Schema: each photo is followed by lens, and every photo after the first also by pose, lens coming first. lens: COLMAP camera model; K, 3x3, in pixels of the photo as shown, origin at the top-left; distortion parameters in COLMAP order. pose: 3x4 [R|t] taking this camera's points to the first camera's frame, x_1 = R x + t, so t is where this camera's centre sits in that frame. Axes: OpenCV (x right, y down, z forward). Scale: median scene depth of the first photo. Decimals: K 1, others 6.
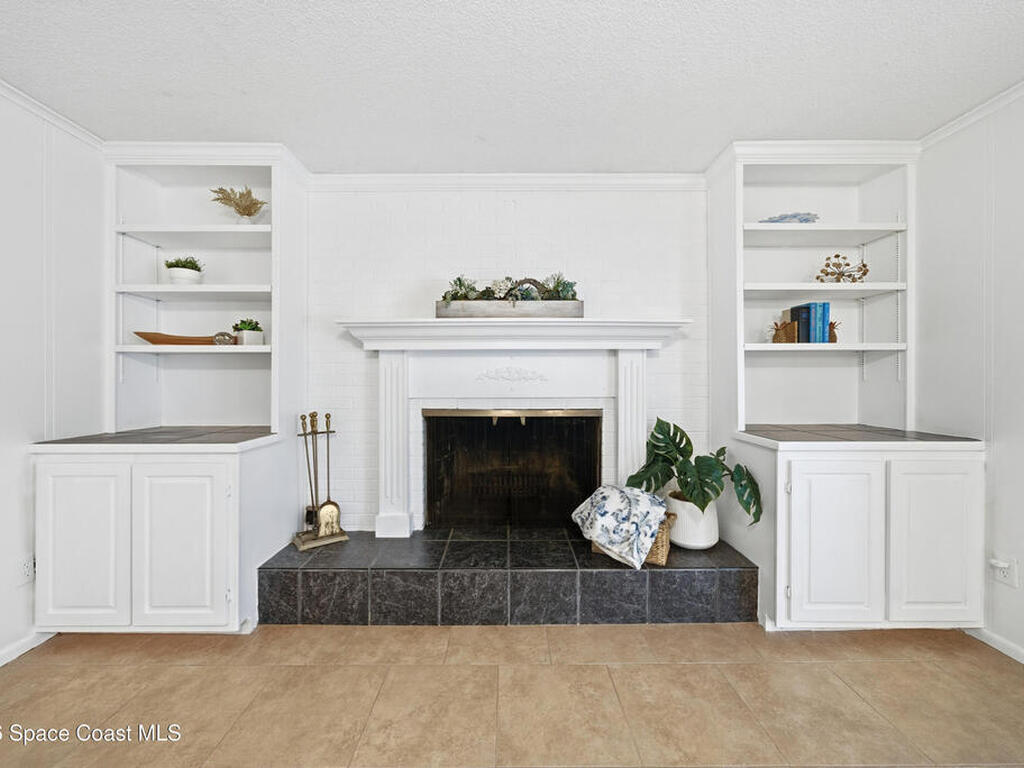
lens RADIAL K [[401.5, 0, 507.0], [0, 401.5, 380.9], [0, 0, 1]] dist [-0.010164, 0.006645]
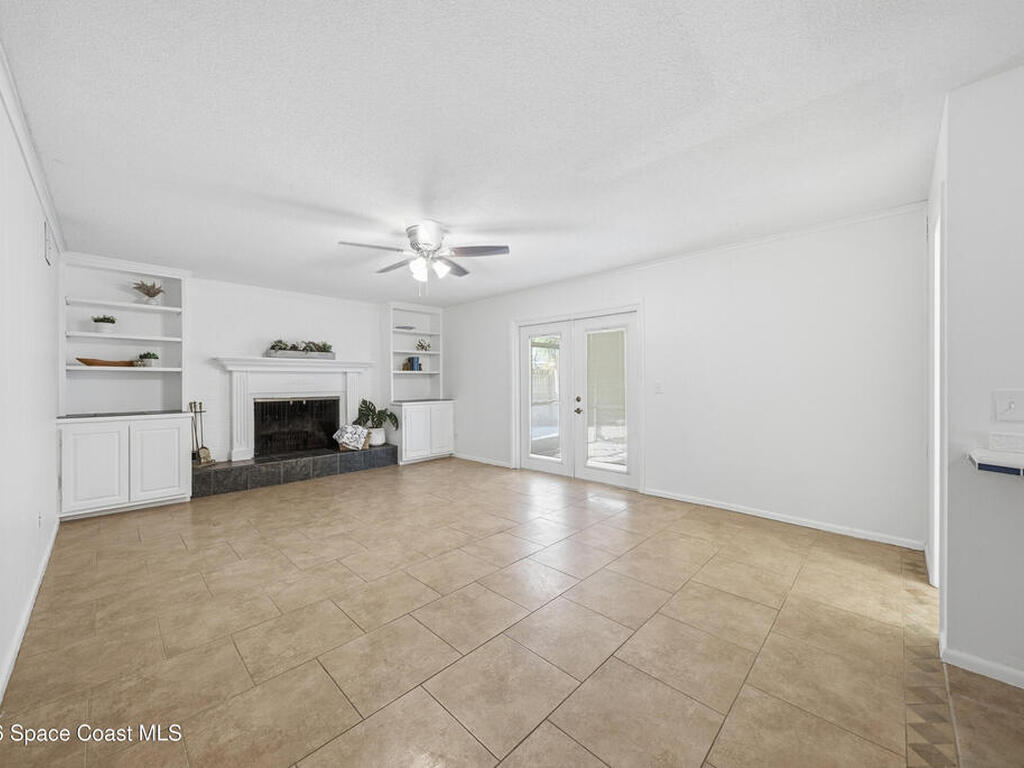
lens RADIAL K [[401.5, 0, 507.0], [0, 401.5, 380.9], [0, 0, 1]] dist [-0.010164, 0.006645]
pose [[0.697056, -0.000895, 0.717016, -0.865217], [0.013839, 0.999830, -0.012205, 0.023206], [-0.716883, 0.018430, 0.696950, -1.531800]]
